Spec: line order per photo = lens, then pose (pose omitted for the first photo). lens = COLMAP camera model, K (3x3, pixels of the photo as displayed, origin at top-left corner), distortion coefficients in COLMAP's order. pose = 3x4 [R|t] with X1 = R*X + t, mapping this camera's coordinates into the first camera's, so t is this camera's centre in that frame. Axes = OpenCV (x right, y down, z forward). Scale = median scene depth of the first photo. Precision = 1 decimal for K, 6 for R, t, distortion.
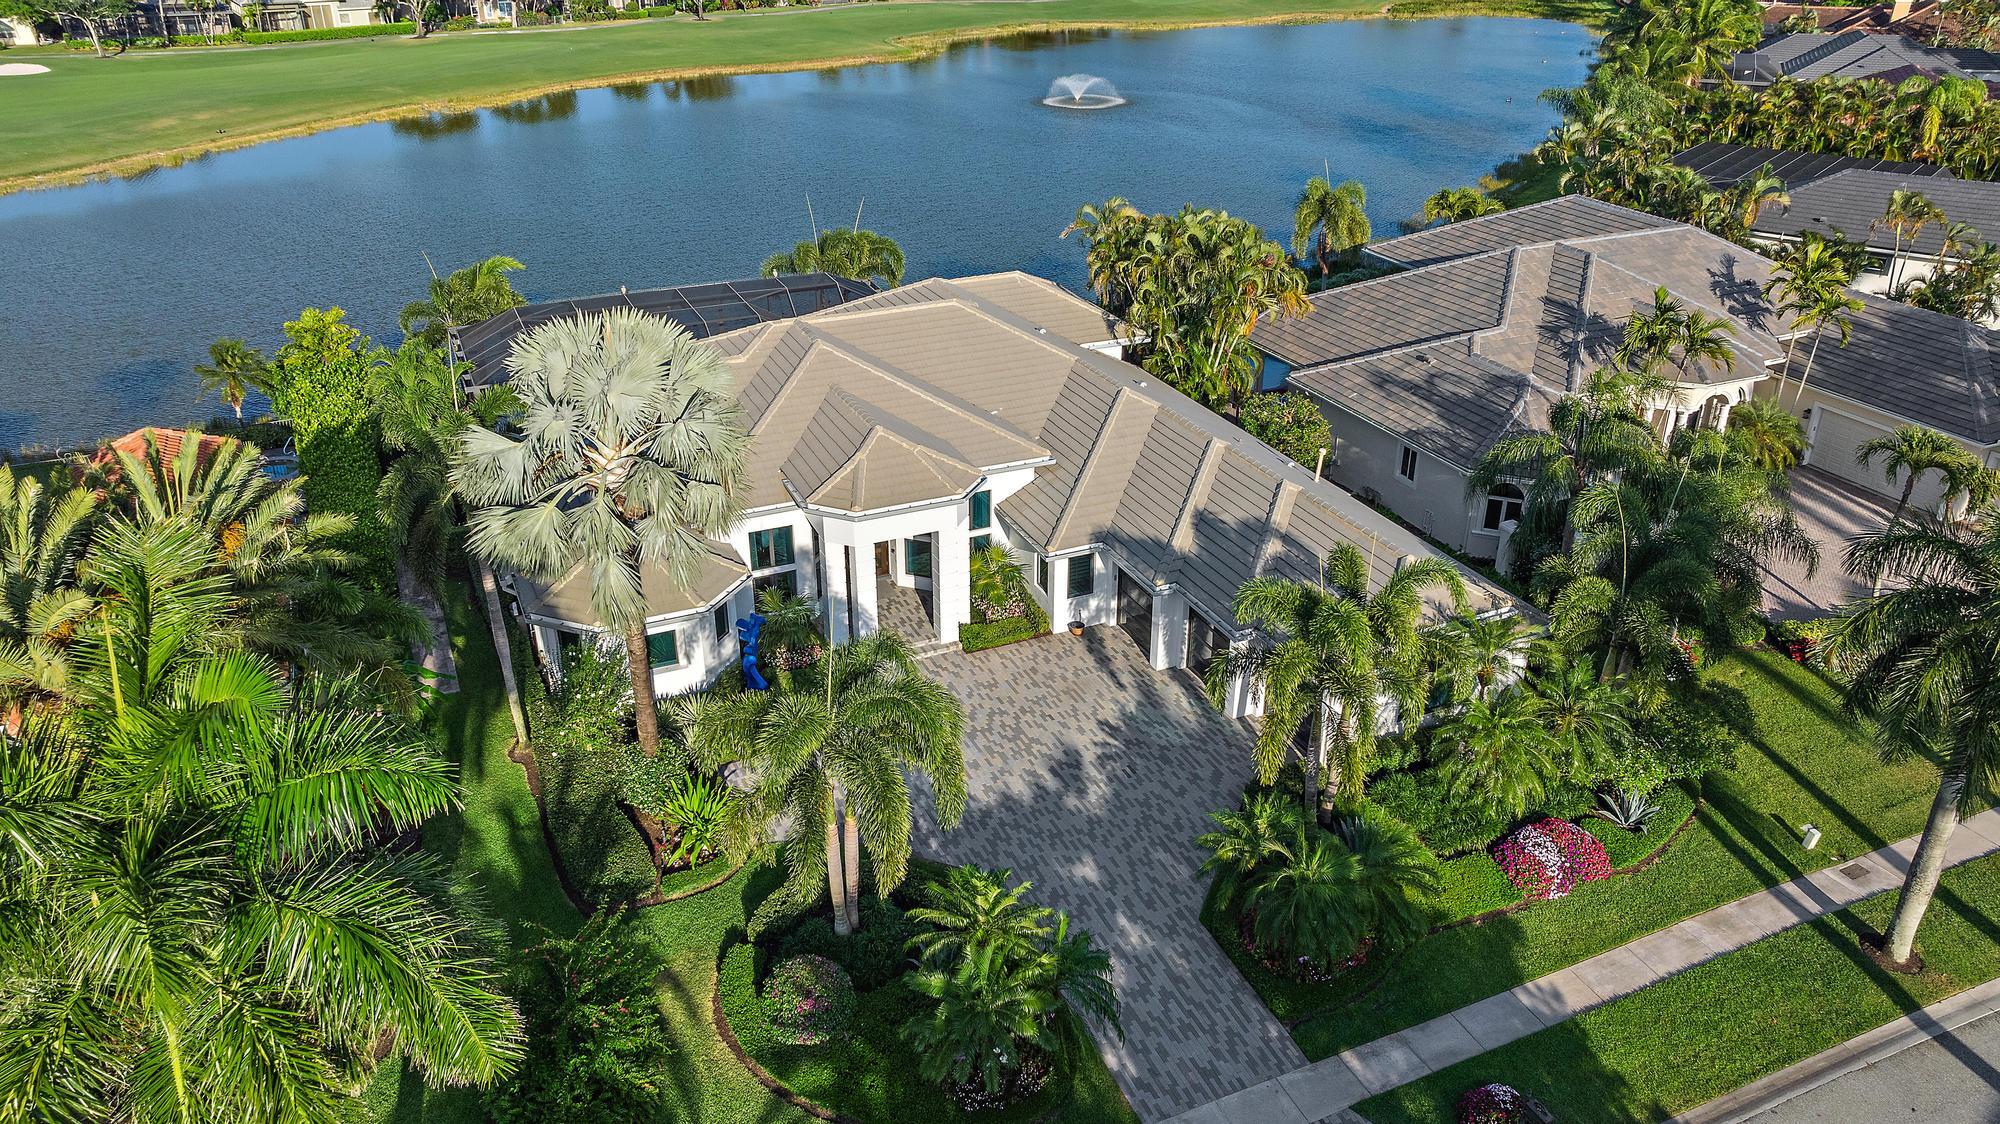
lens RADIAL K [[1442.9, 0, 1000.0], [0, 1442.9, 562.0], [0, 0, 1]] dist [-0.073488, 0.096940]
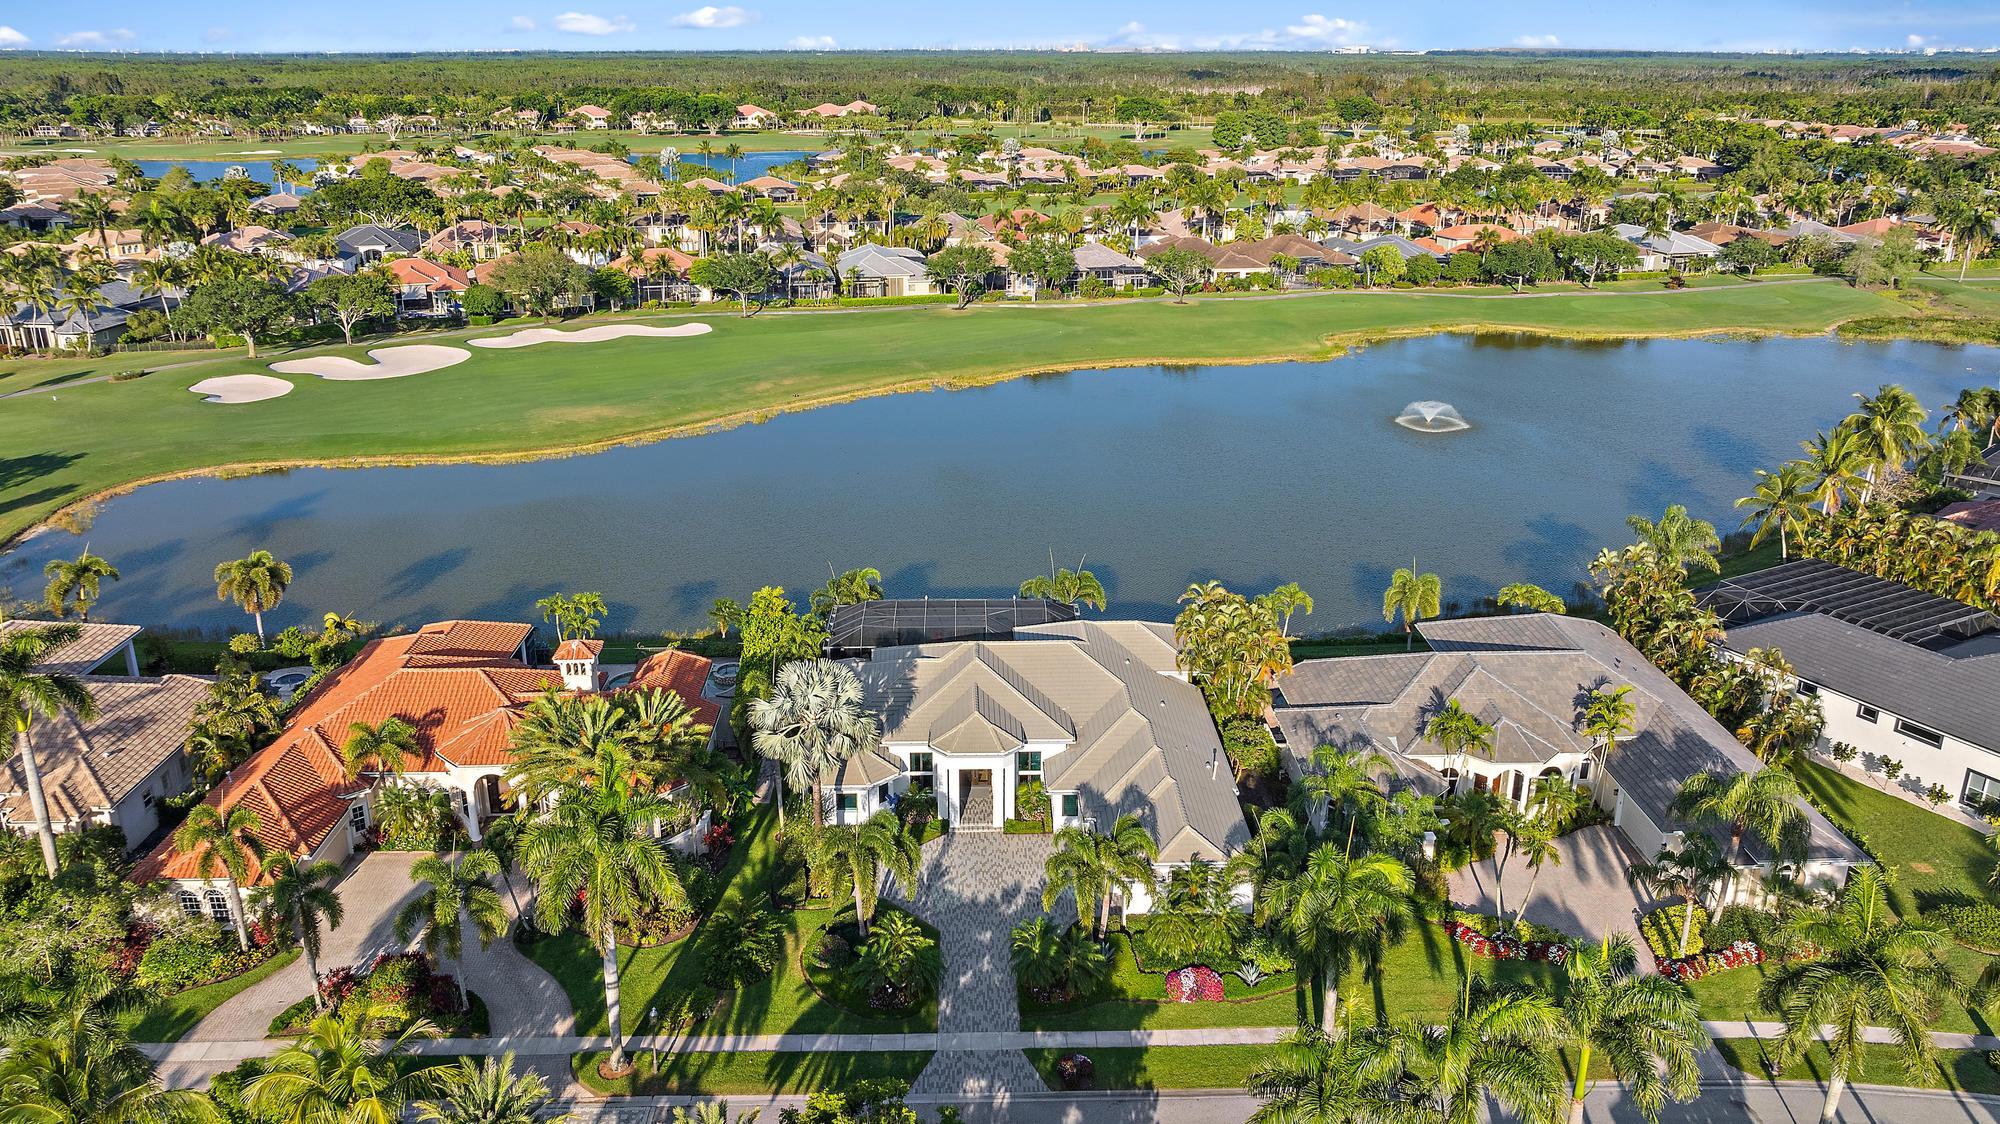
lens RADIAL K [[1491.7, 0, 1000.0], [0, 1491.7, 562.0], [0, 0, 1]] dist [-0.003816, -0.089180]
pose [[0.920716, 0.130650, -0.367713, 0.553485], [-0.172835, 0.981356, -0.084080, -0.105288], [0.349872, 0.140967, 0.926131, -0.767104]]
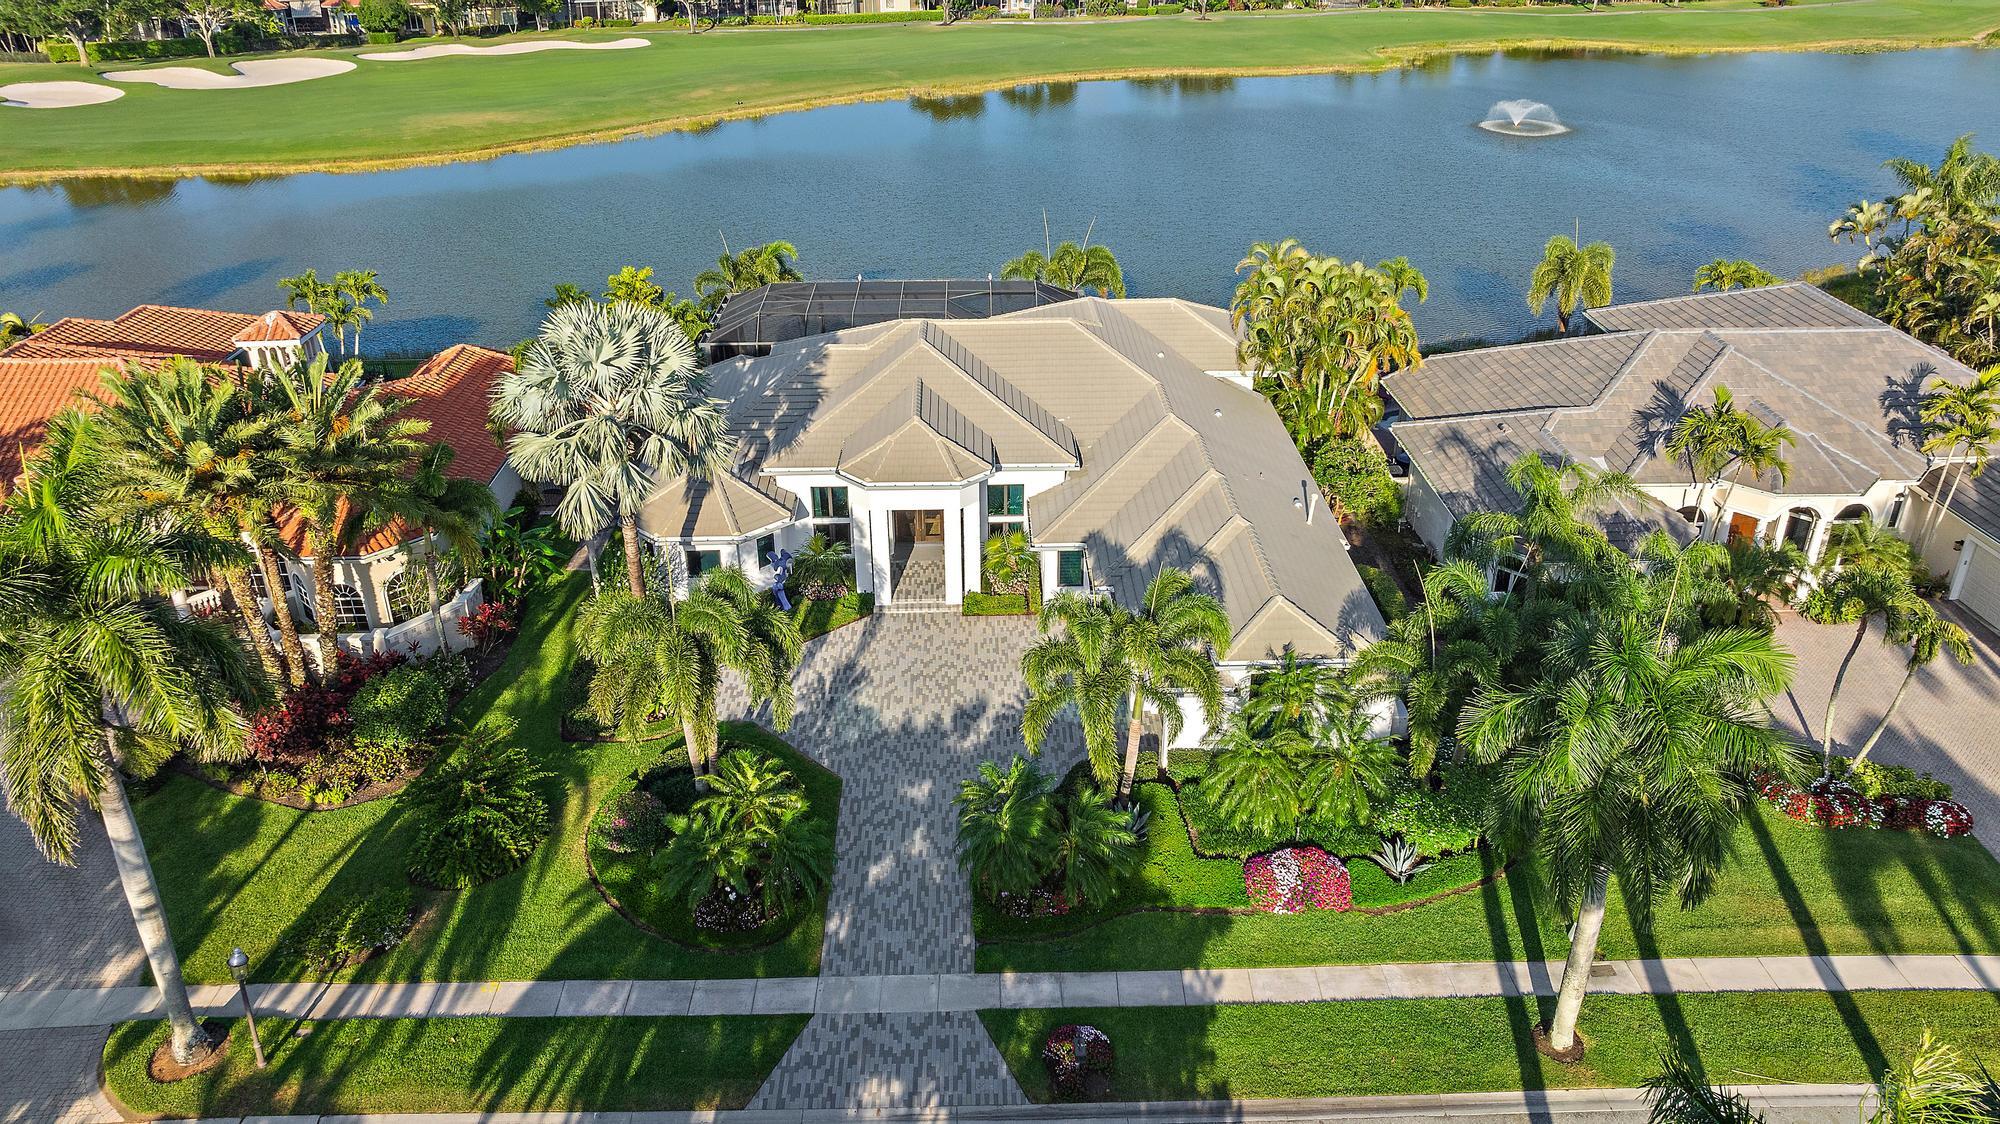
lens RADIAL K [[1434.8, 0, 1006.4], [0, 1434.8, 558.3], [0, 0, 1]] dist [-0.030926, 0.007726]
pose [[0.921053, 0.172153, -0.349320, 0.346975], [-0.168785, 0.984828, 0.040310, -0.030849], [0.350960, 0.021833, 0.936136, -0.084650]]
